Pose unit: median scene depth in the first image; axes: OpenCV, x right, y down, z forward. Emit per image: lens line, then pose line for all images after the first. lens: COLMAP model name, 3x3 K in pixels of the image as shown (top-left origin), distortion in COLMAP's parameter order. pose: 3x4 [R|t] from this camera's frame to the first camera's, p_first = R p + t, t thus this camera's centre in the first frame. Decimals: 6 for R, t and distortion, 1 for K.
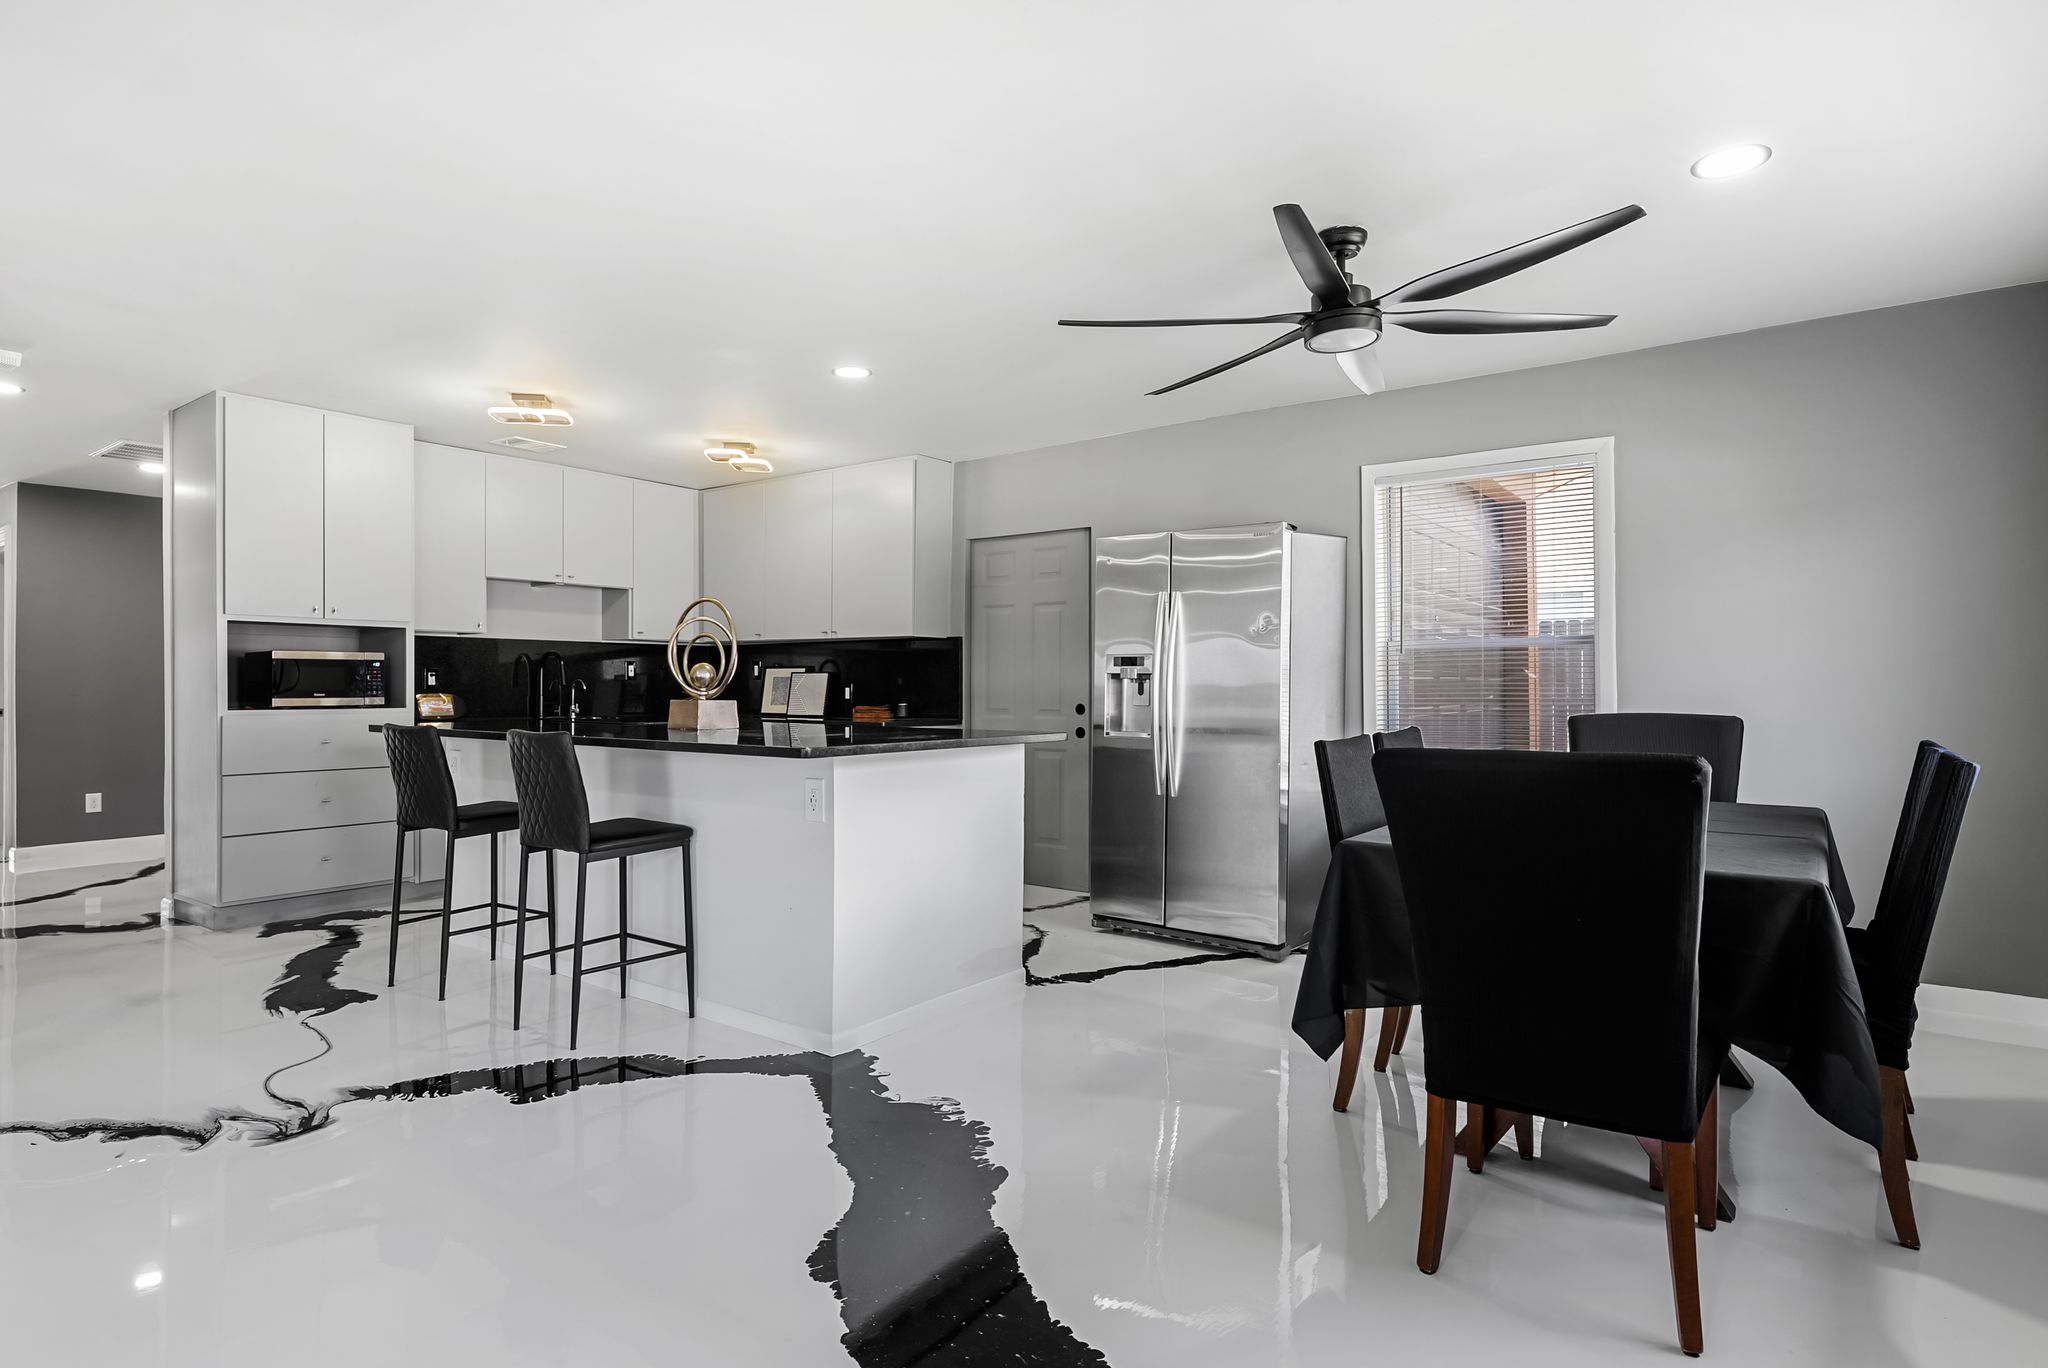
lens RADIAL K [[1079.6, 0, 1019.4], [0, 1079.6, 677.8], [0, 0, 1]] dist [-0.021651, -0.000152]
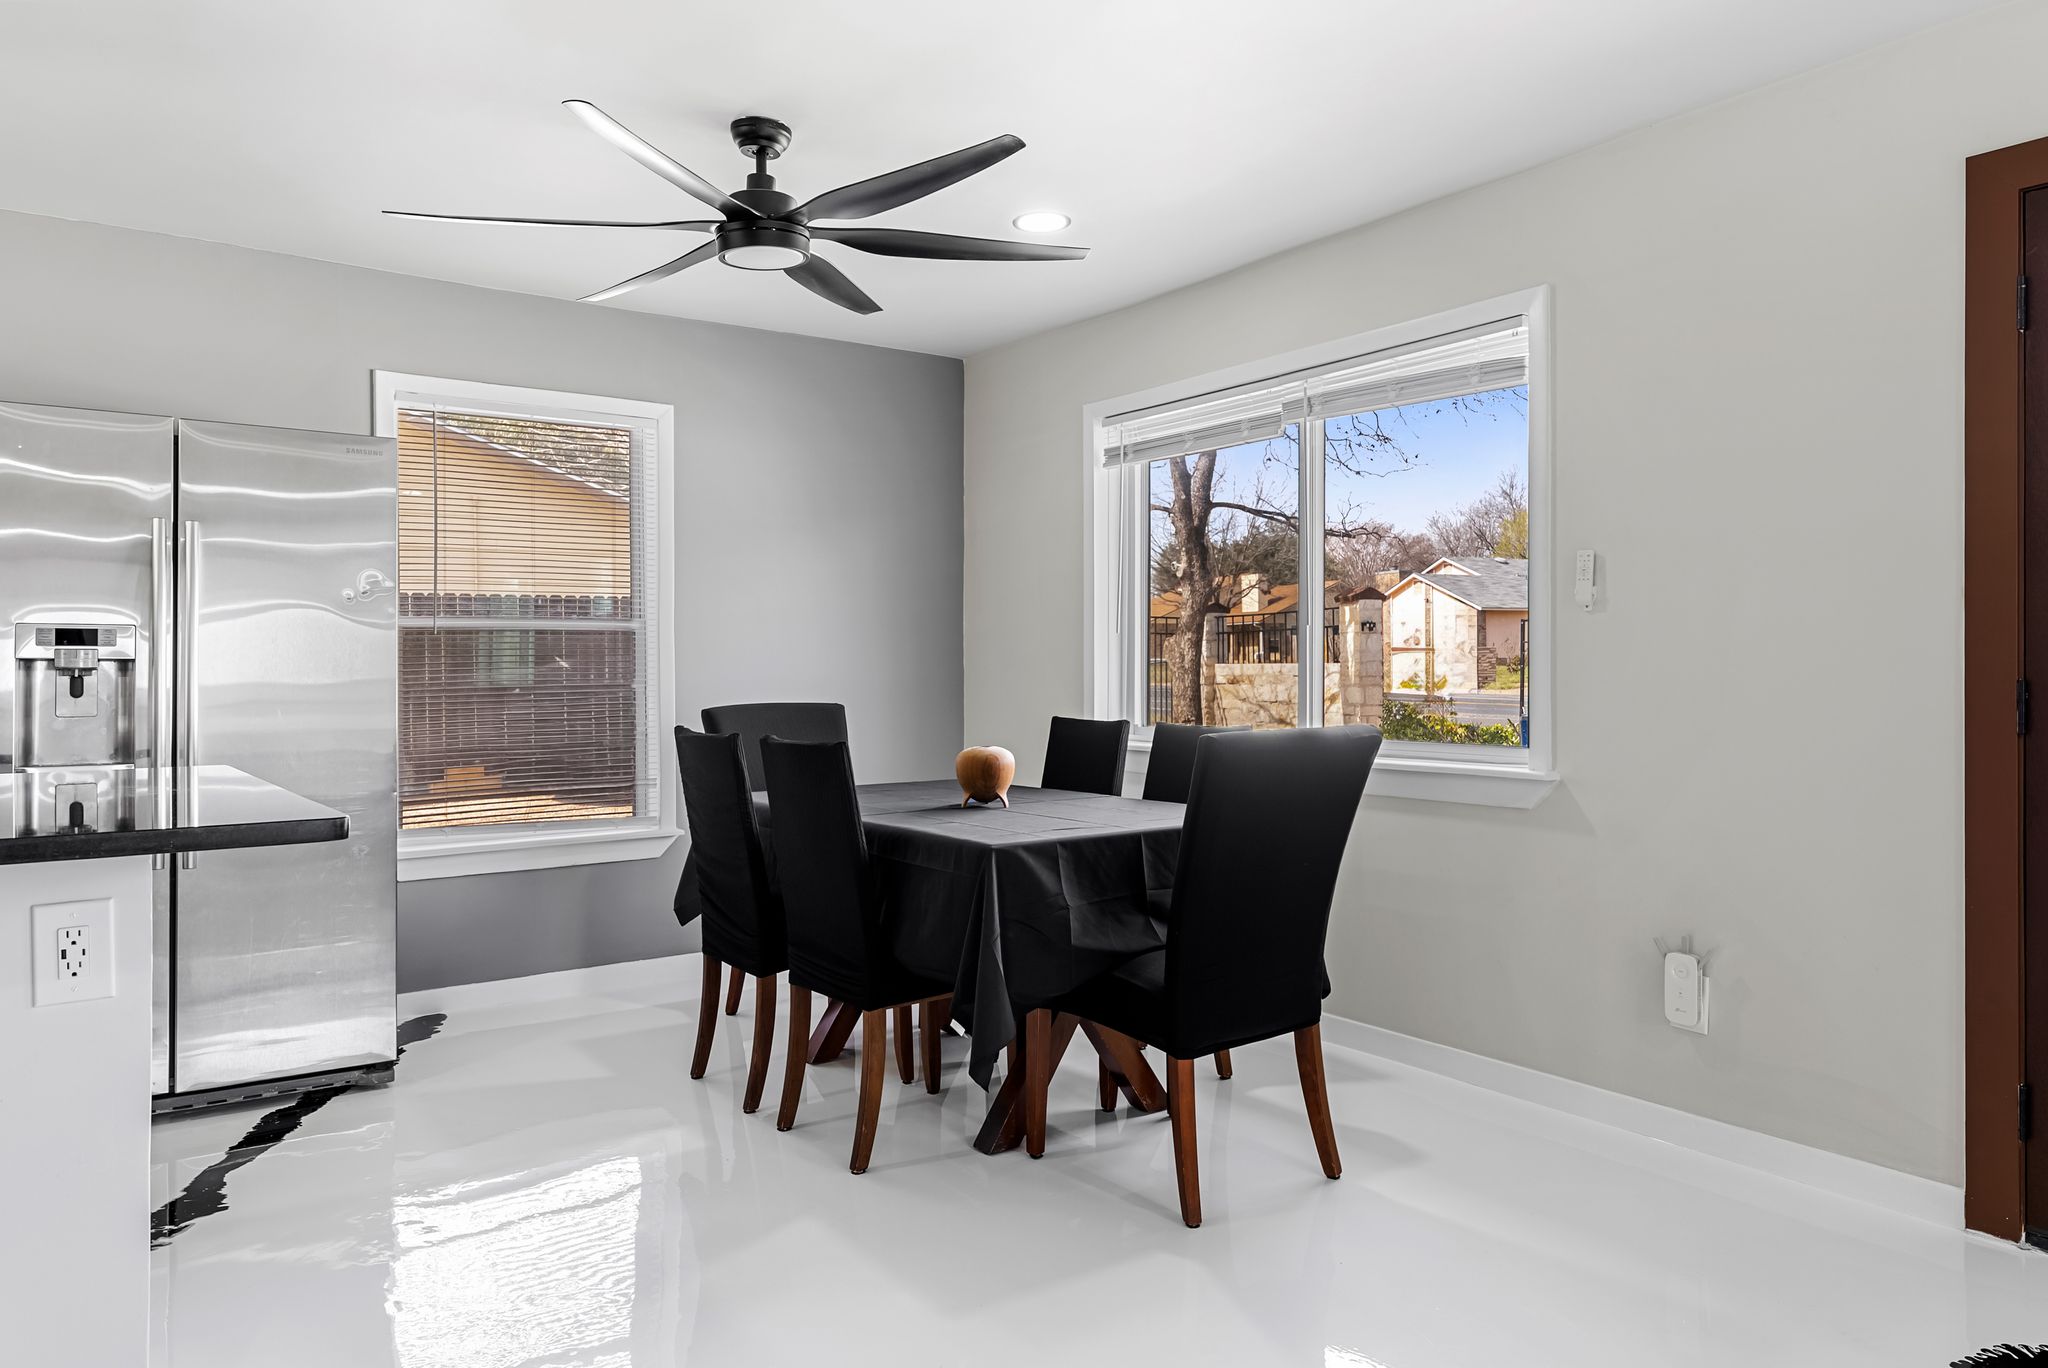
lens RADIAL K [[1353.8, 0, 1016.3], [0, 1353.8, 677.8], [0, 0, 1]] dist [0.027584, -0.000708]
pose [[0.299665, -0.008268, 0.954009, -0.417256], [-0.001681, 0.999956, 0.009194, -0.001661], [-0.954043, -0.004358, 0.299638, 0.331363]]
